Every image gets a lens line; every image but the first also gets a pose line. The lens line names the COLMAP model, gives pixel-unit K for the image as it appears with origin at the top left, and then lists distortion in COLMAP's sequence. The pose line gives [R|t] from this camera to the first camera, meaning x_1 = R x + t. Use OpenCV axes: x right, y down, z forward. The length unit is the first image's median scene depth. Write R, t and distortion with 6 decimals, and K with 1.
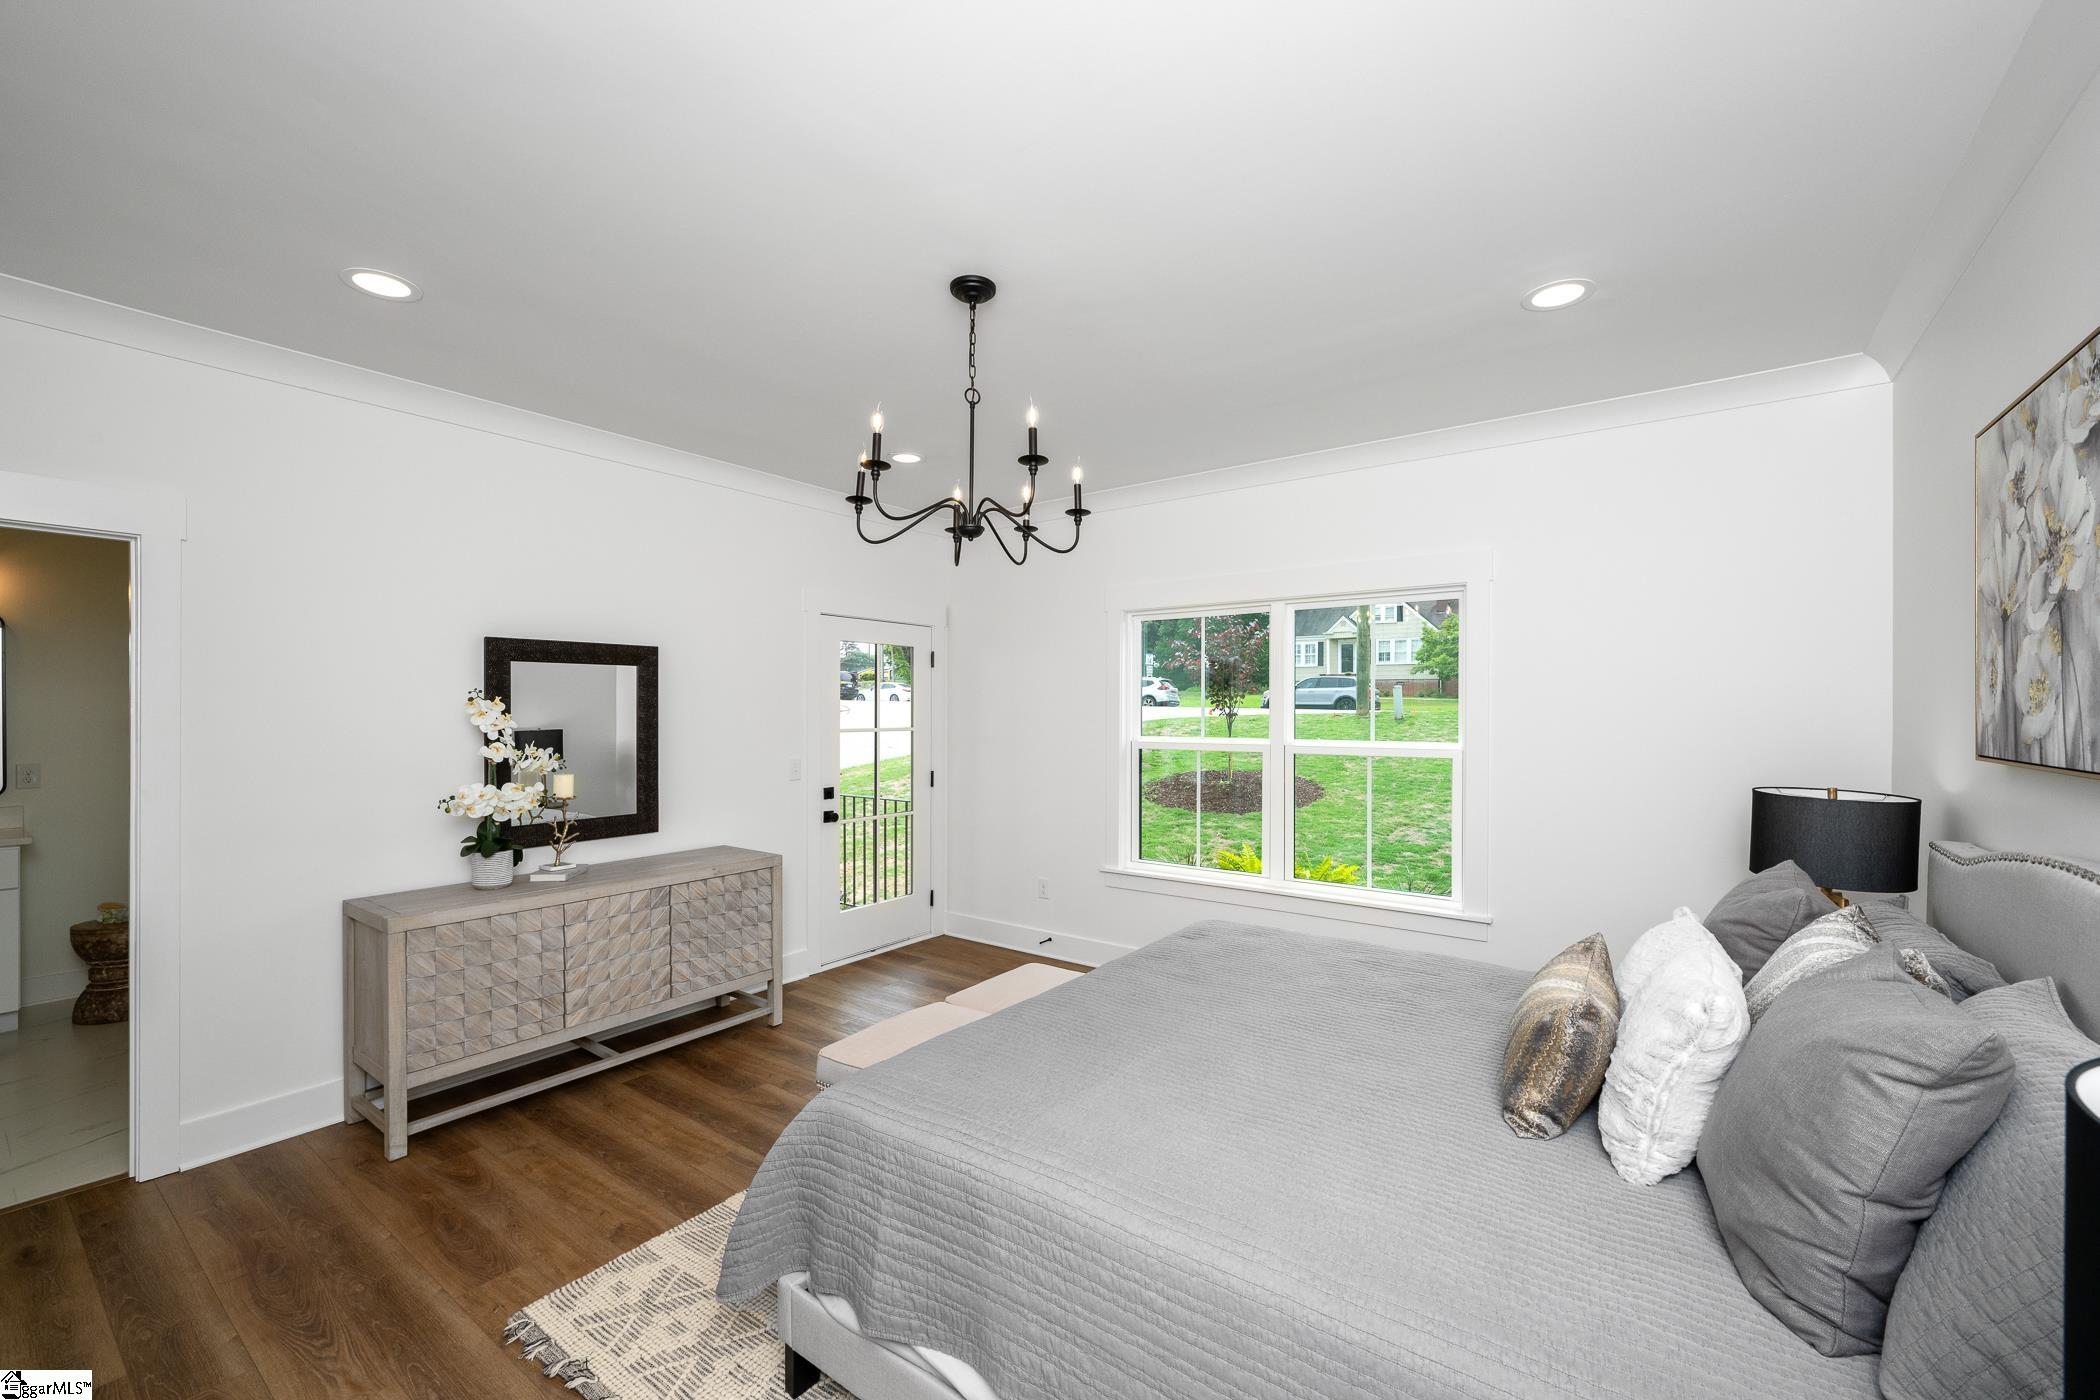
lens RADIAL K [[840.9, 0, 1050.0], [0, 840.9, 700.0], [0, 0, 1]] dist [-0.000408, -0.000069]
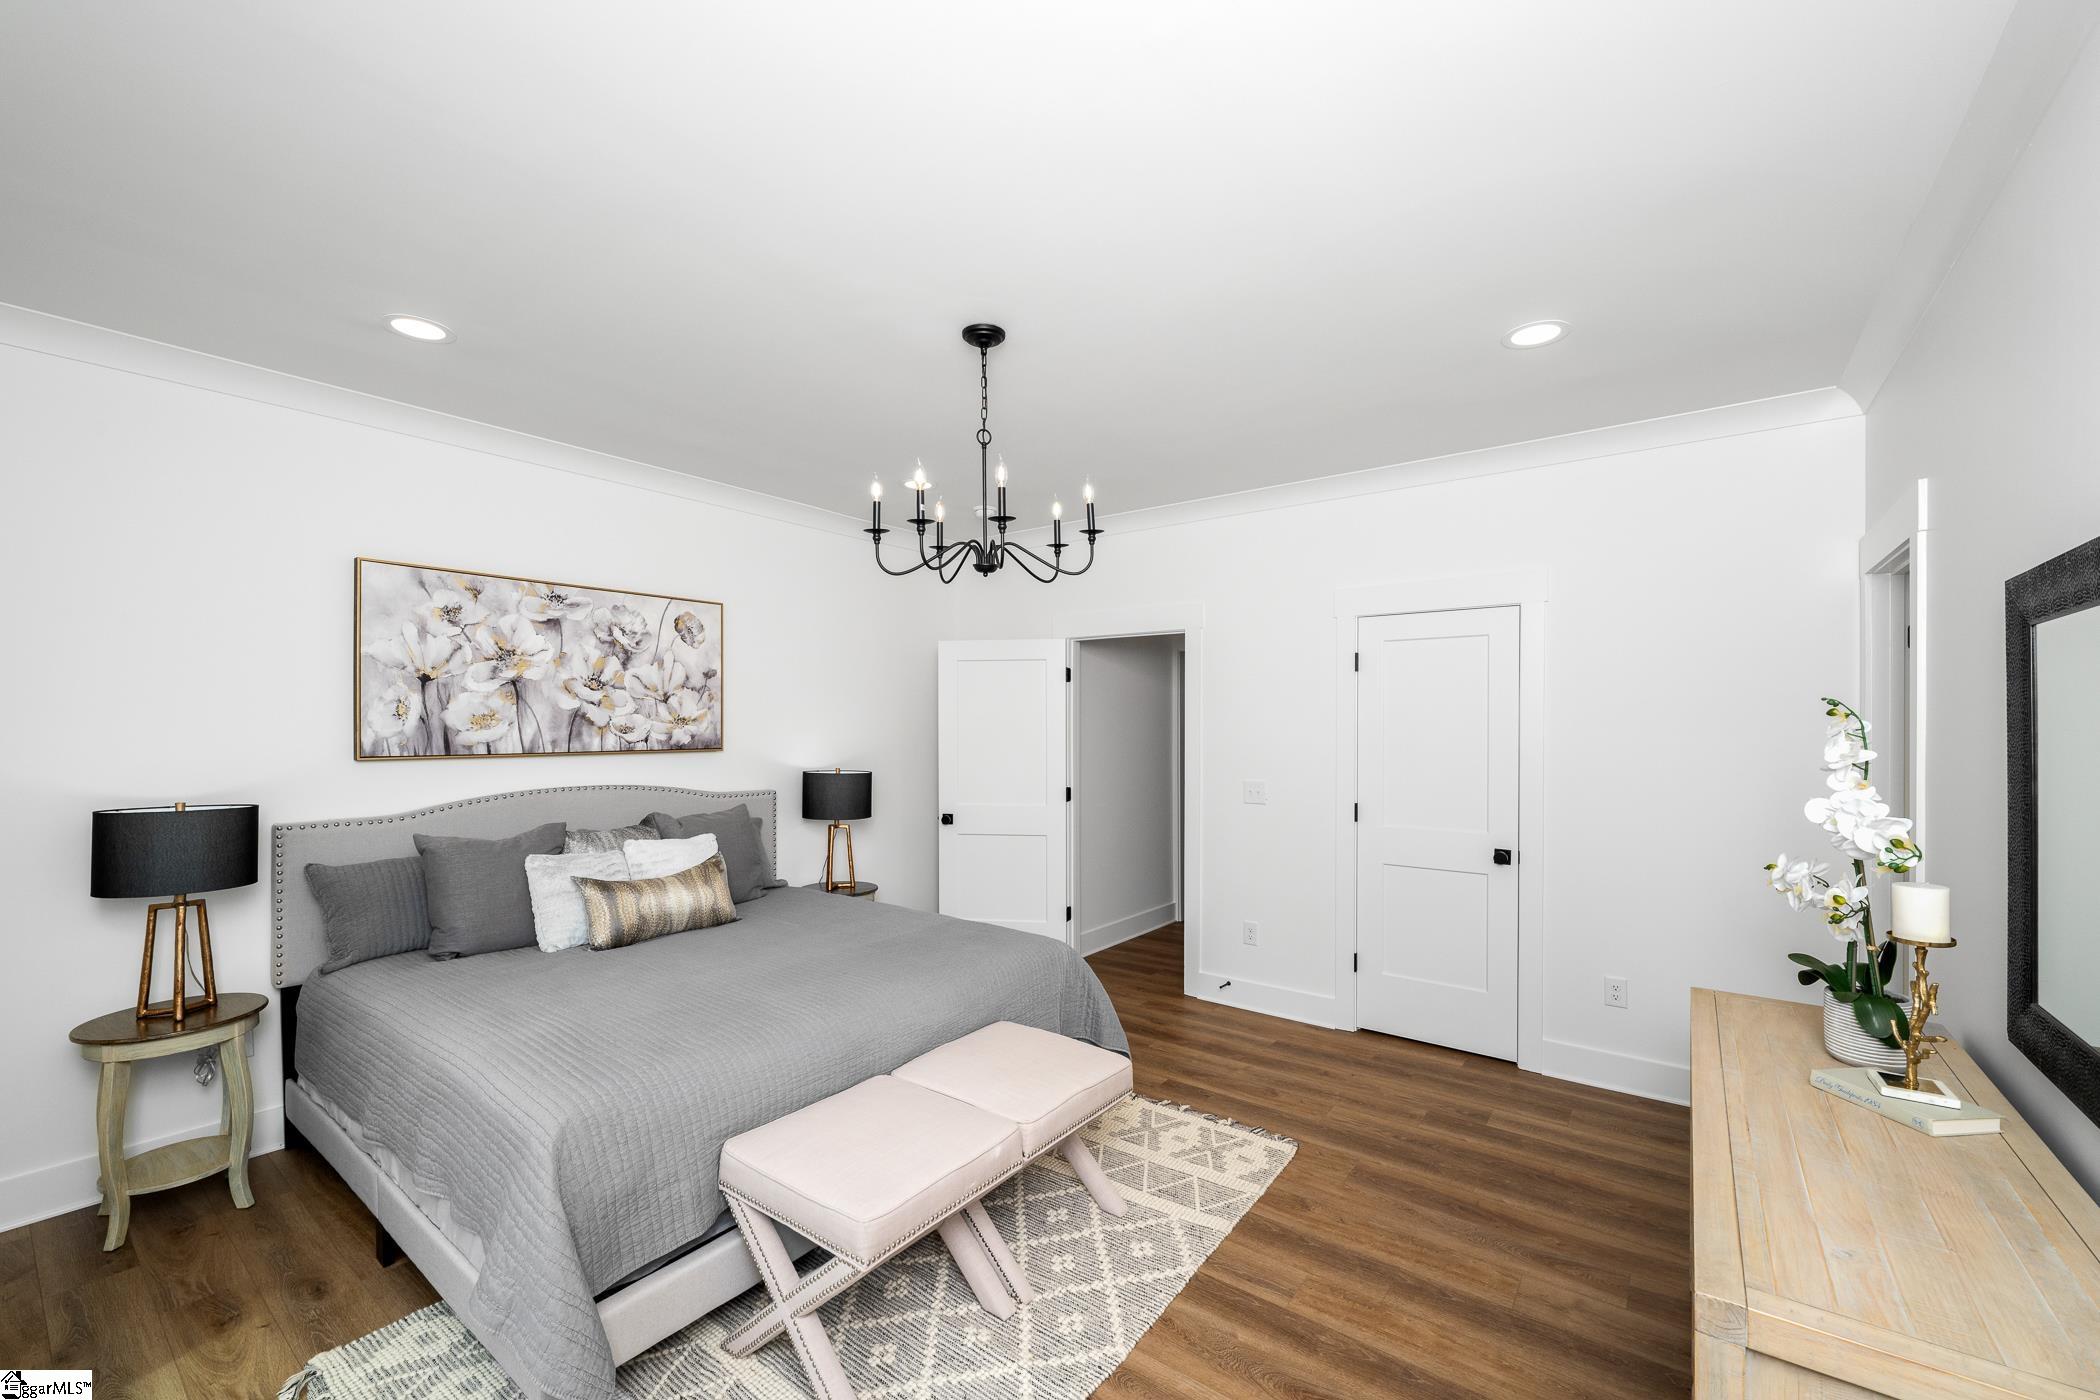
lens RADIAL K [[829.2, 0, 1044.0], [0, 829.2, 730.8], [0, 0, 1]] dist [-0.000715, -0.000087]
pose [[-0.999654, -0.004999, 0.025806, -0.149706], [-0.005272, 0.999931, -0.010506, 0.023018], [-0.025752, -0.010638, -0.999612, 1.549828]]
